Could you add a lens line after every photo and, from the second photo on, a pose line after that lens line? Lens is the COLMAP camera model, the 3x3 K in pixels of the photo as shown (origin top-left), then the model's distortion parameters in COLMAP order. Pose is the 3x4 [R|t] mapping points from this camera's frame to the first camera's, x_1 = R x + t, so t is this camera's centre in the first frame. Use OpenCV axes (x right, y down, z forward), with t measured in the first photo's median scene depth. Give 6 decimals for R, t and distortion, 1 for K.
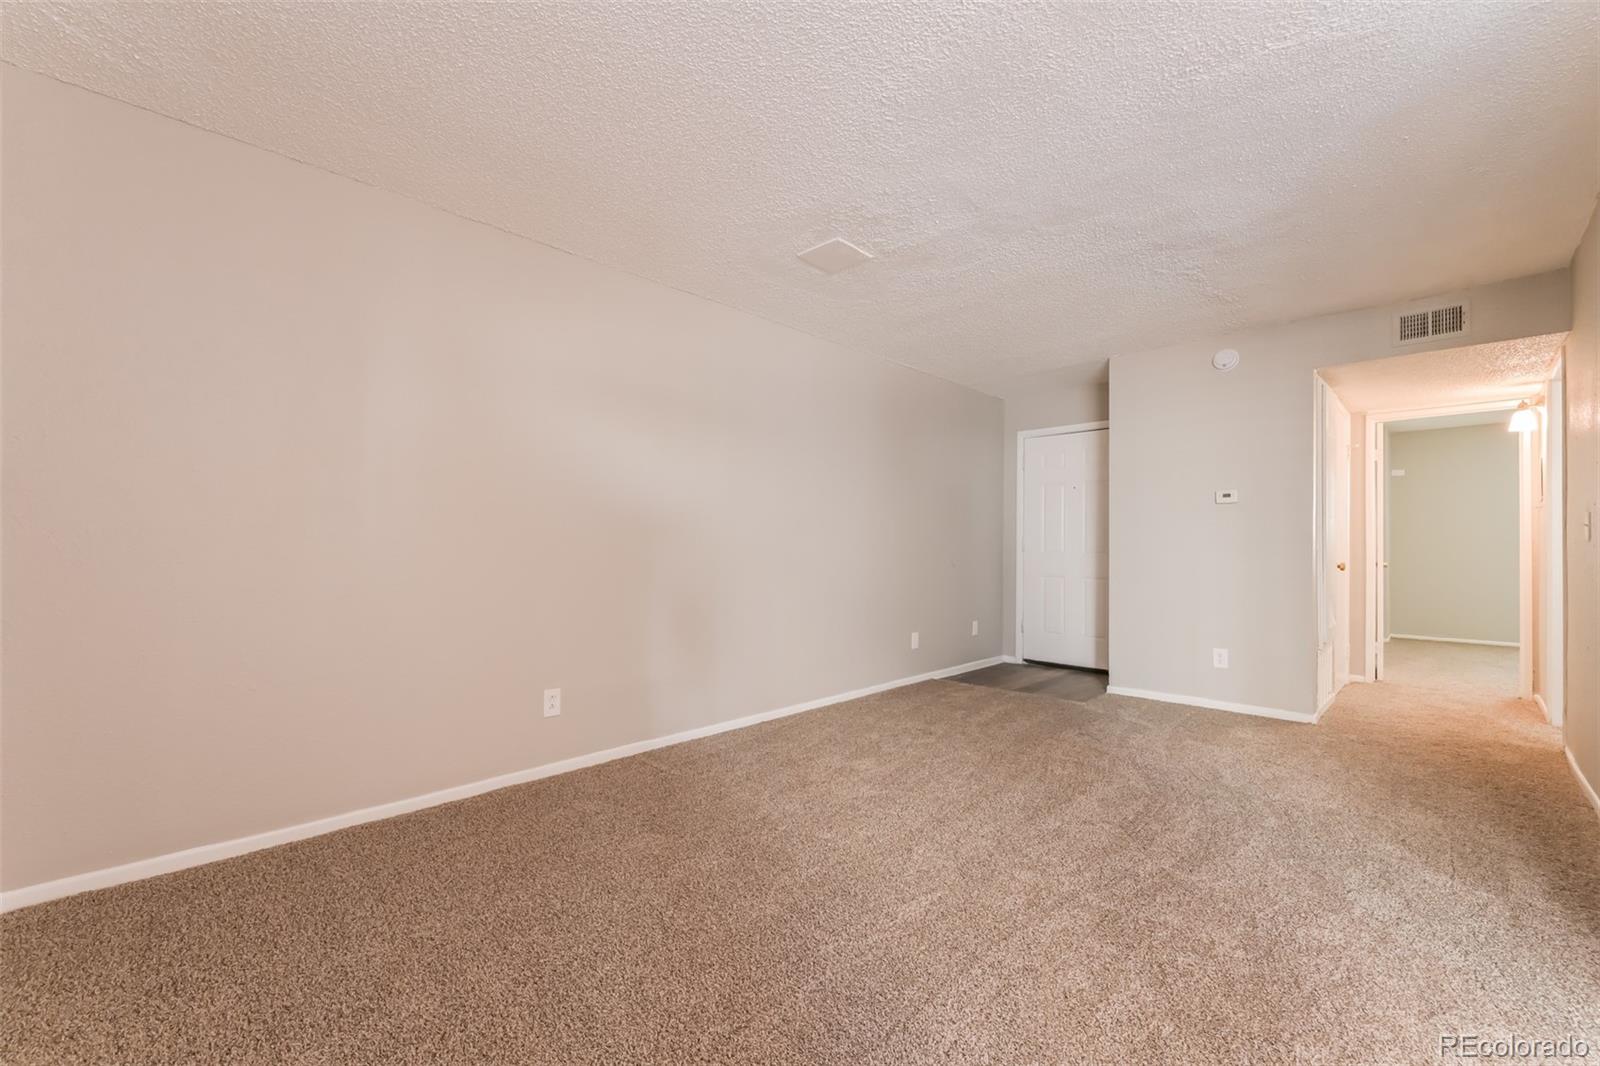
lens RADIAL K [[647.5, 0, 786.4], [0, 647.5, 537.5], [0, 0, 1]] dist [-0.001894, 0.000019]
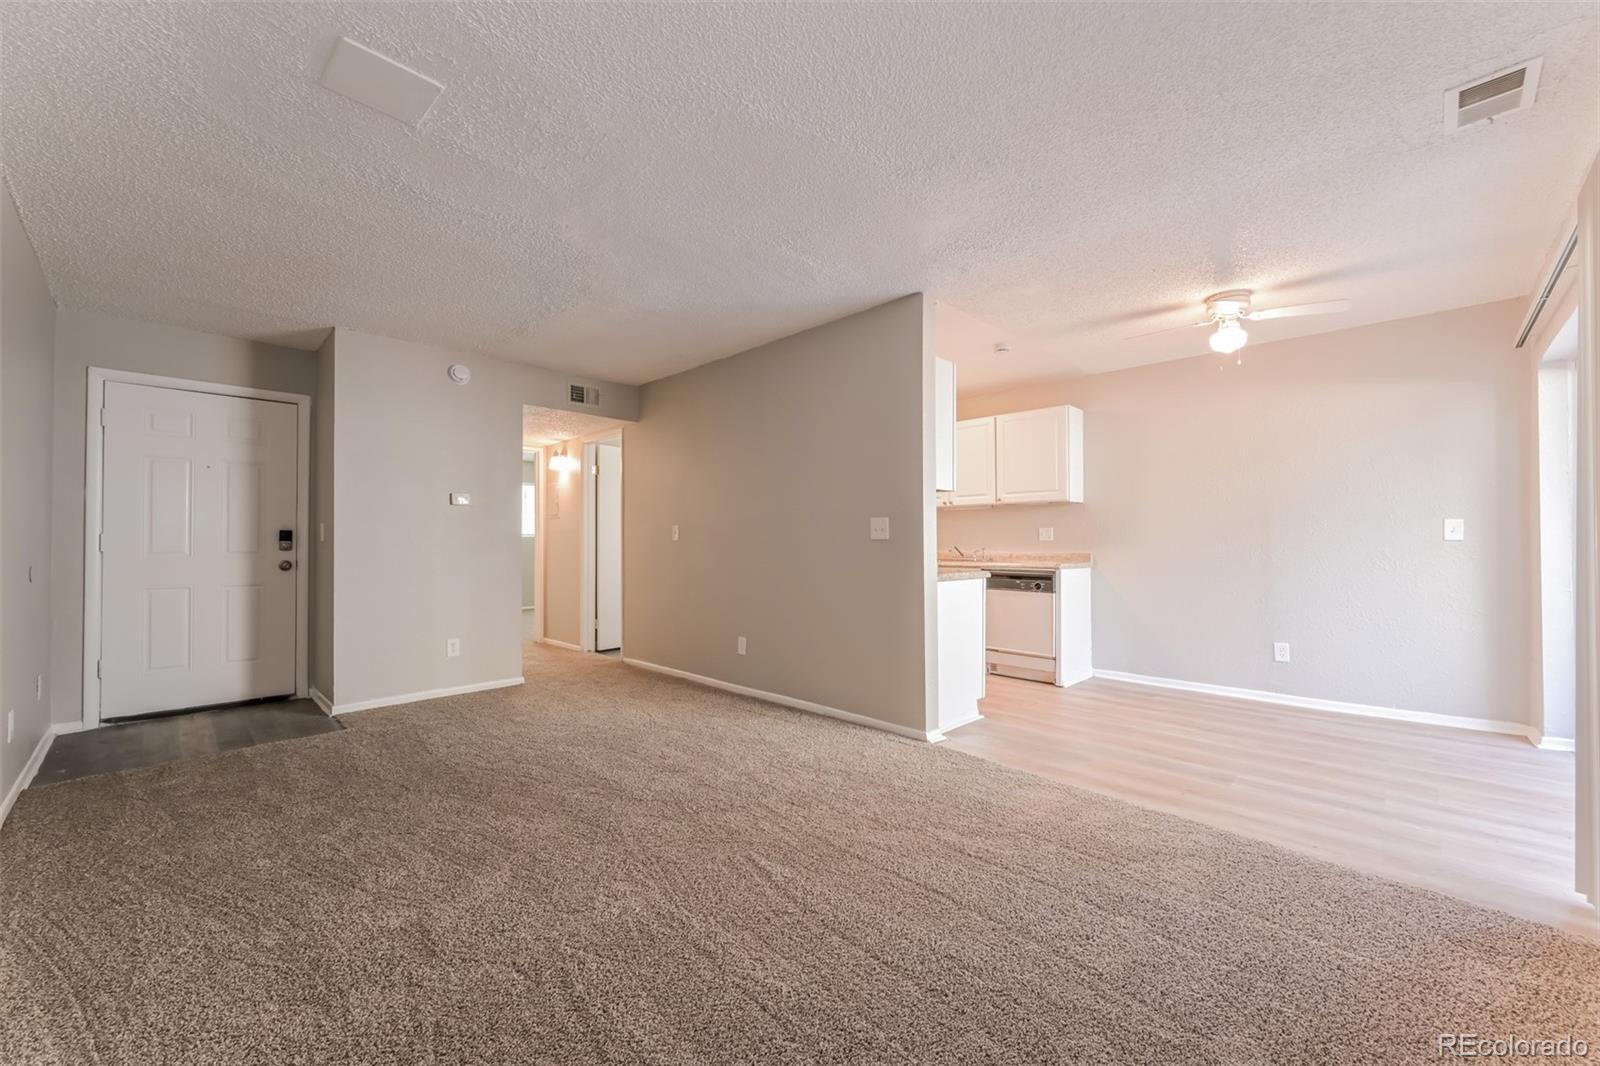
lens RADIAL K [[628.0, 0, 804.0], [0, 628.0, 540.4], [0, 0, 1]] dist [-0.000912, -0.000128]
pose [[-0.031161, 0.001287, 0.999514, -0.447669], [-0.010149, 0.999947, -0.001604, 0.002831], [-0.999463, -0.010194, -0.031146, 0.498425]]
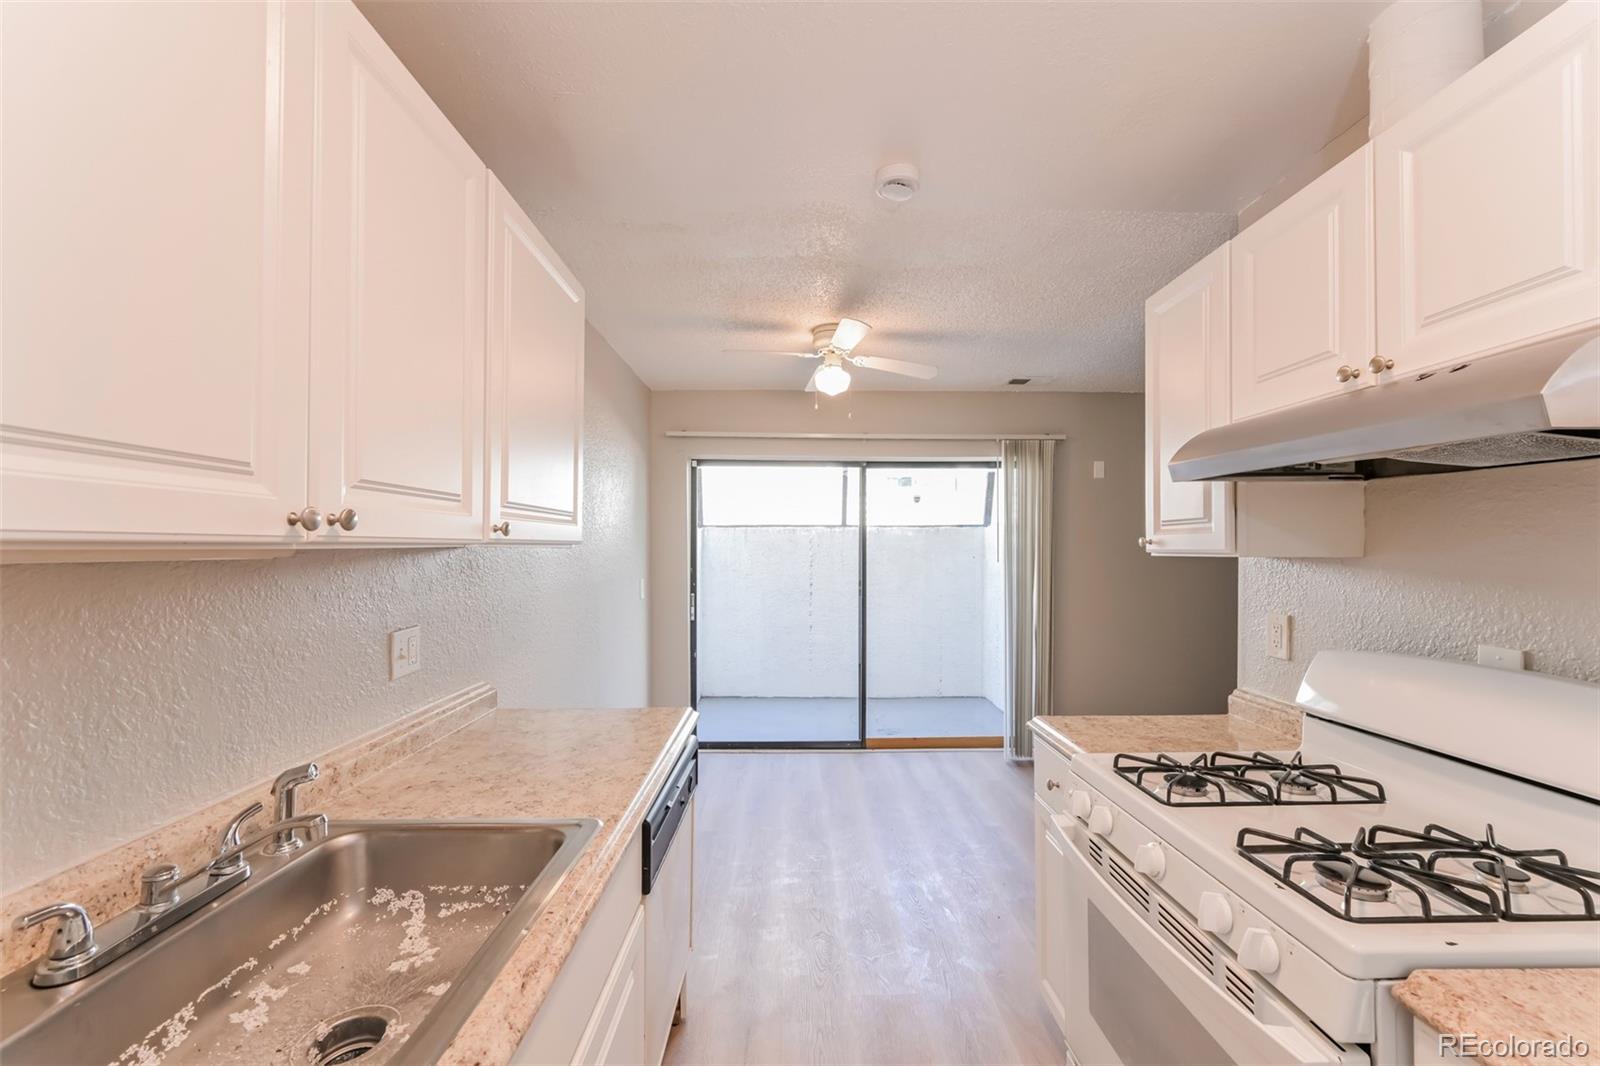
lens RADIAL K [[644.0, 0, 805.1], [0, 644.0, 545.7], [0, 0, 1]] dist [-0.001808, 0.000217]
pose [[-0.679334, -0.007828, -0.733788, 1.107178], [0.004146, 0.999886, -0.014505, -0.080664], [0.733818, -0.012896, -0.679224, 0.373269]]
